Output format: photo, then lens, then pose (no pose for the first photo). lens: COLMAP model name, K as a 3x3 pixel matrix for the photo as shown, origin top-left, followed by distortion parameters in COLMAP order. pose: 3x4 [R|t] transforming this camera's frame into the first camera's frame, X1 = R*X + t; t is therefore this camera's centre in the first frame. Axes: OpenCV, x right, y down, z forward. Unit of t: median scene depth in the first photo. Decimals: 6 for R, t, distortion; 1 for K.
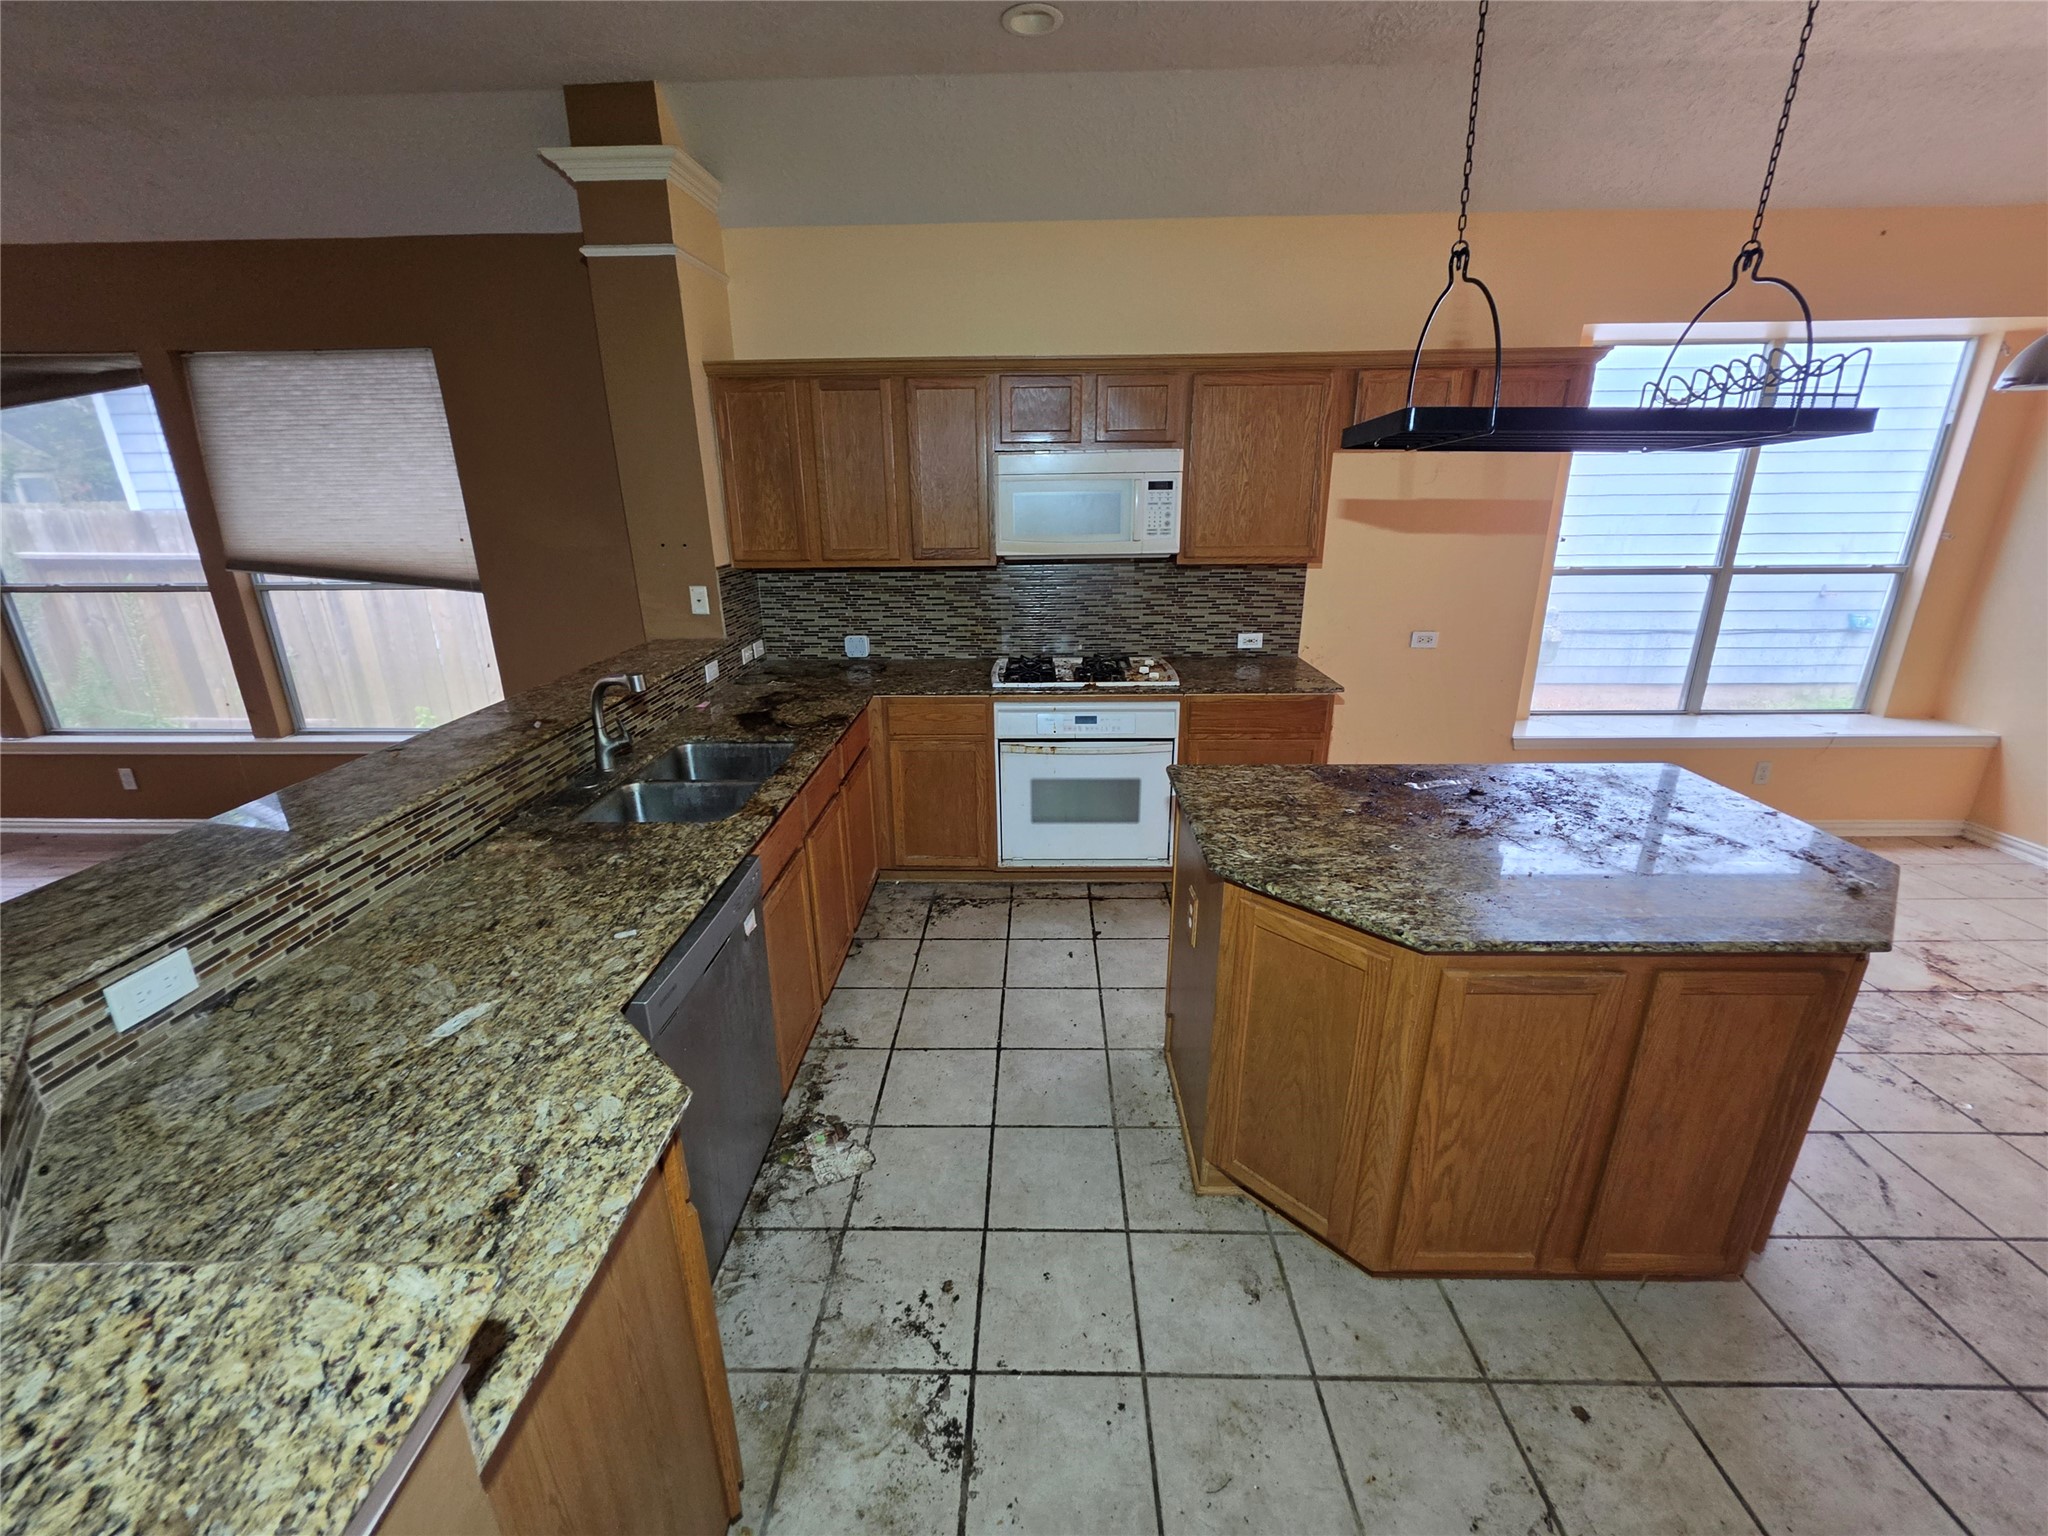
lens RADIAL K [[830.3, 0, 1019.5], [0, 830.3, 761.1], [0, 0, 1]] dist [-0.002686, -0.000060]
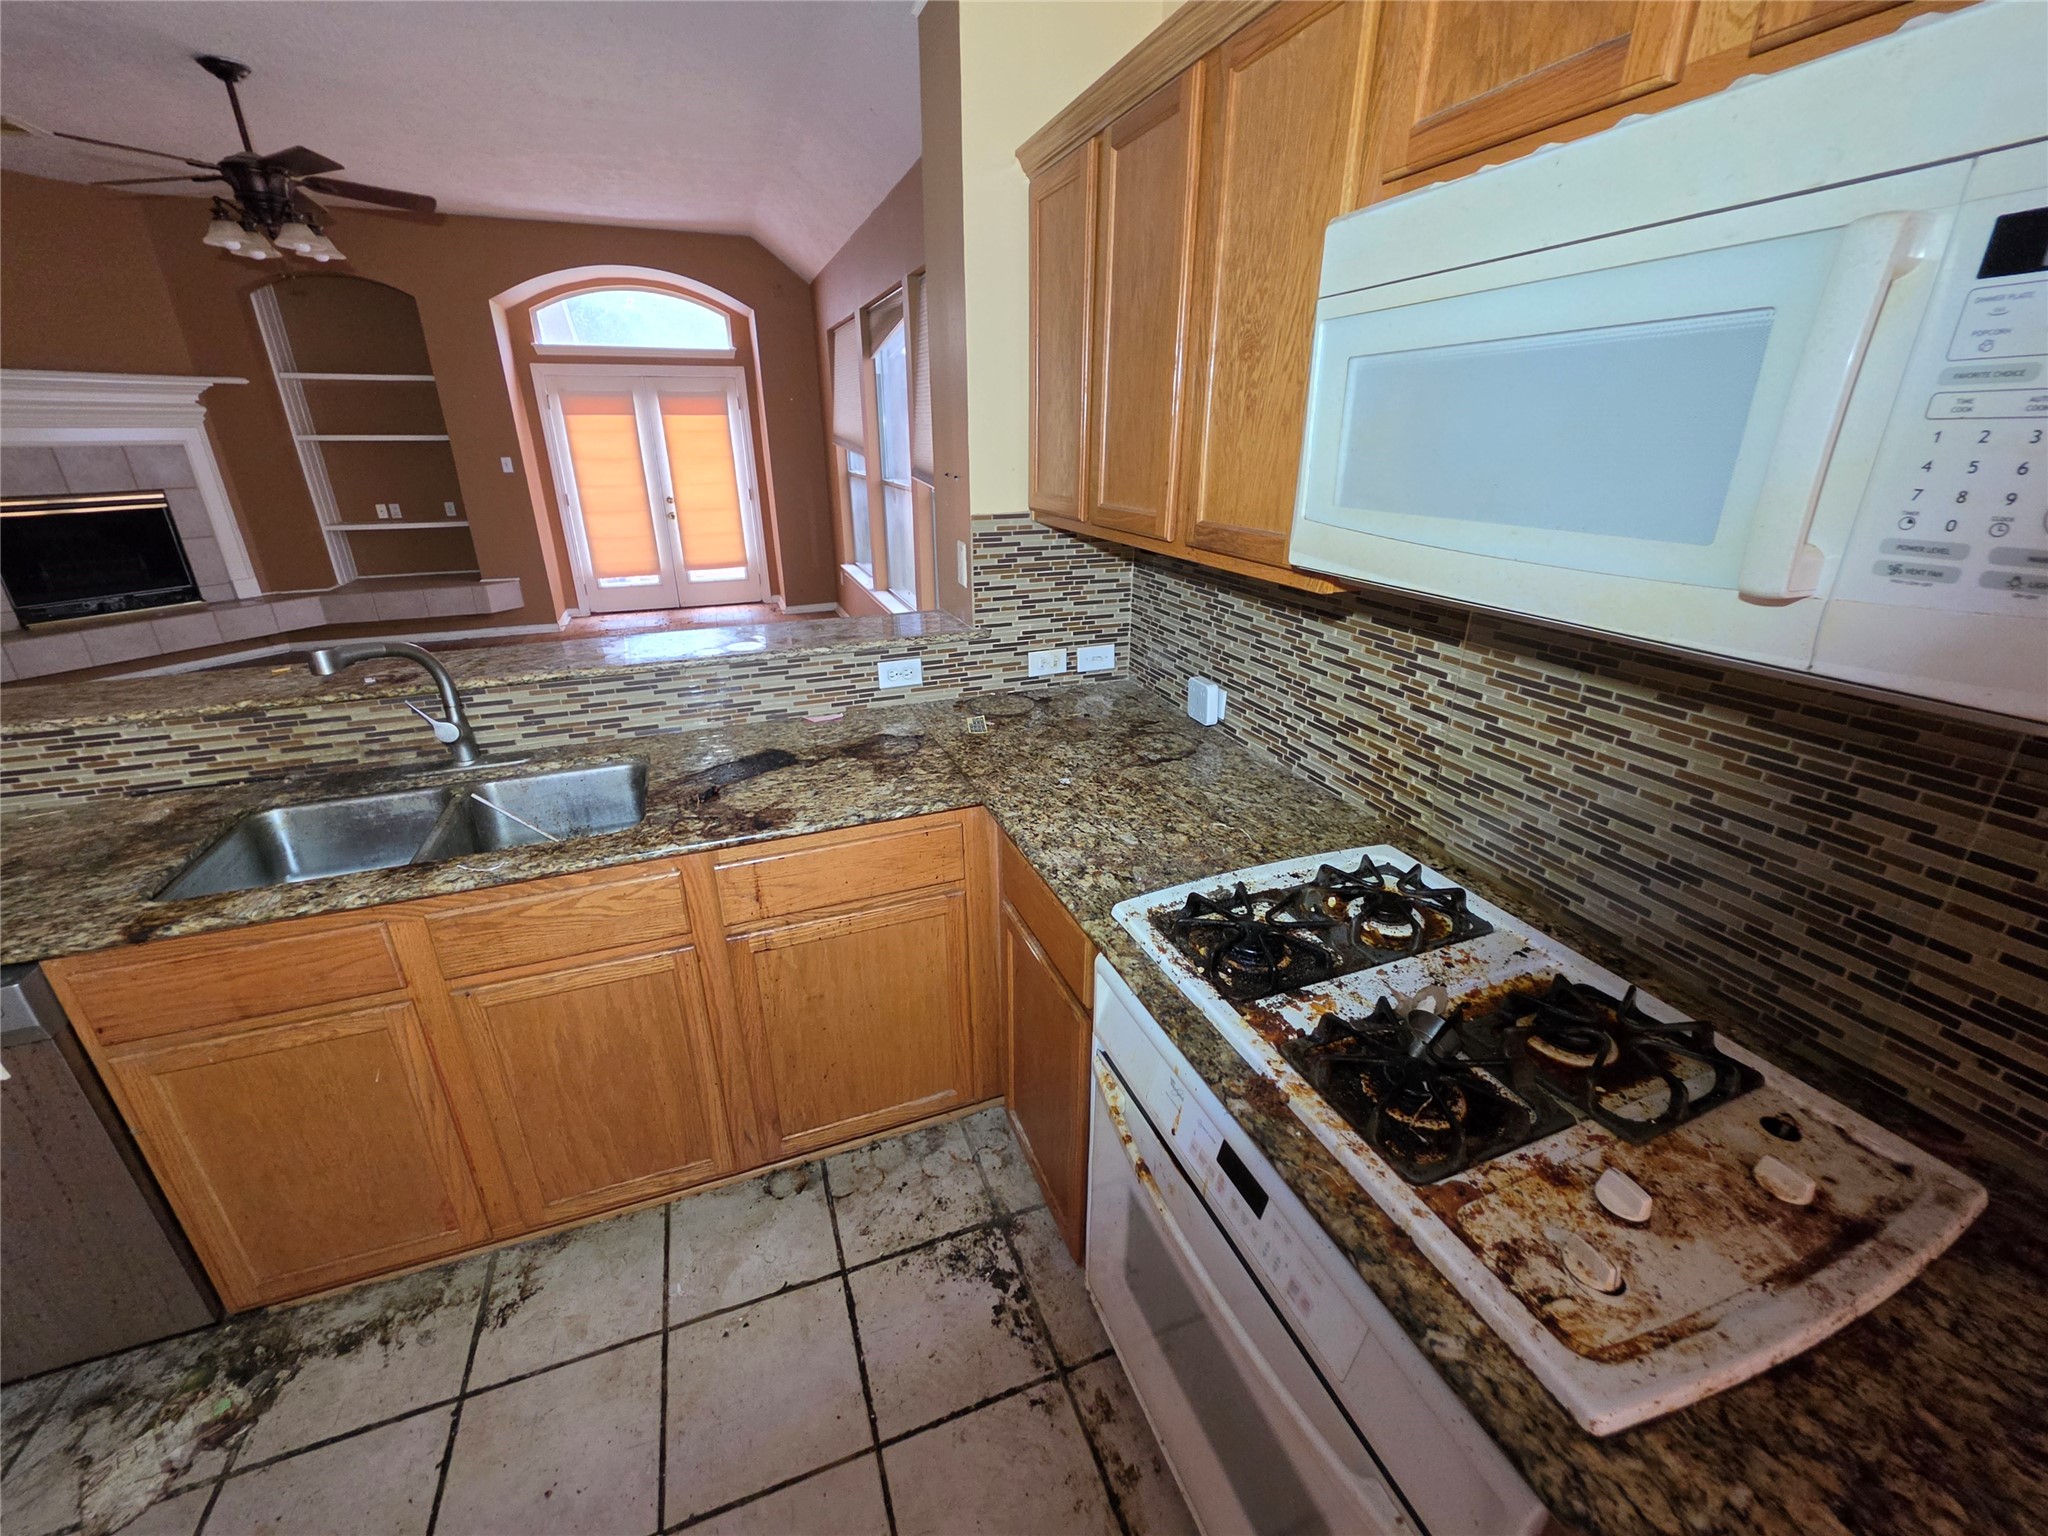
lens RADIAL K [[826.0, 0, 1021.5], [0, 826.0, 764.9], [0, 0, 1]] dist [-0.002984, 0.000254]
pose [[0.376070, 0.355487, -0.855687, 0.288298], [-0.286808, 0.922785, 0.257311, -0.277186], [0.881086, 0.148651, 0.448988, 0.943206]]
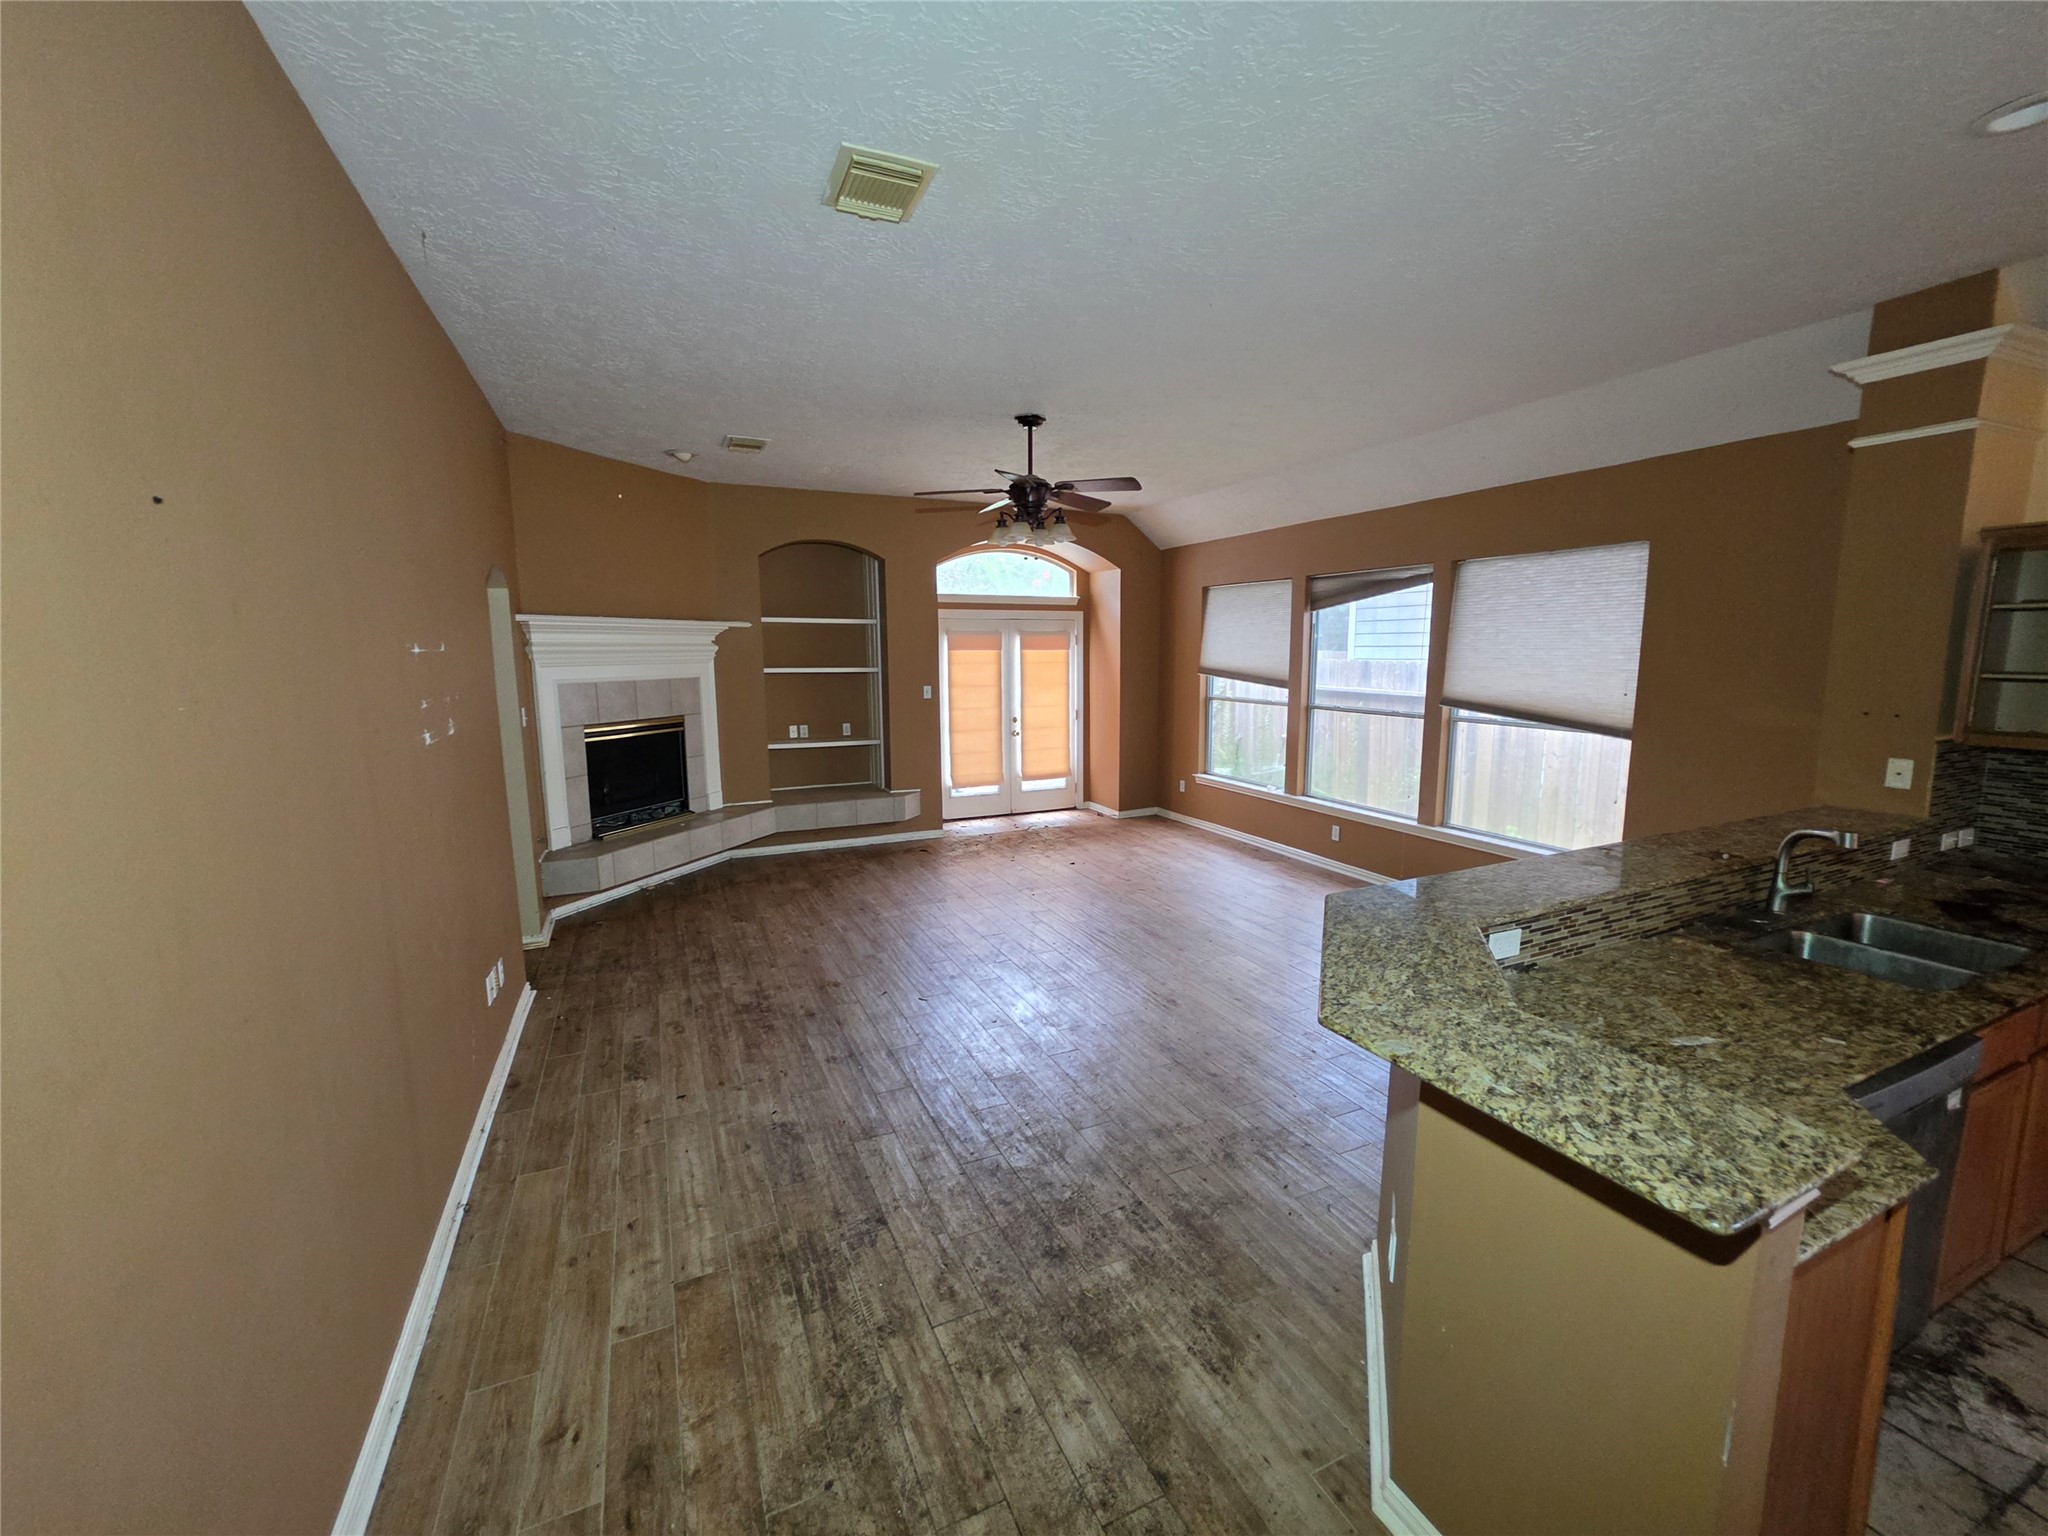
lens RADIAL K [[834.0, 0, 1033.1], [0, 834.0, 763.3], [0, 0, 1]] dist [-0.001333, 0.000640]
pose [[0.450745, 0.130633, -0.883043, -0.000506], [-0.278031, 0.960572, 0.000183, 0.079099], [0.848250, 0.245431, 0.469293, -0.320471]]
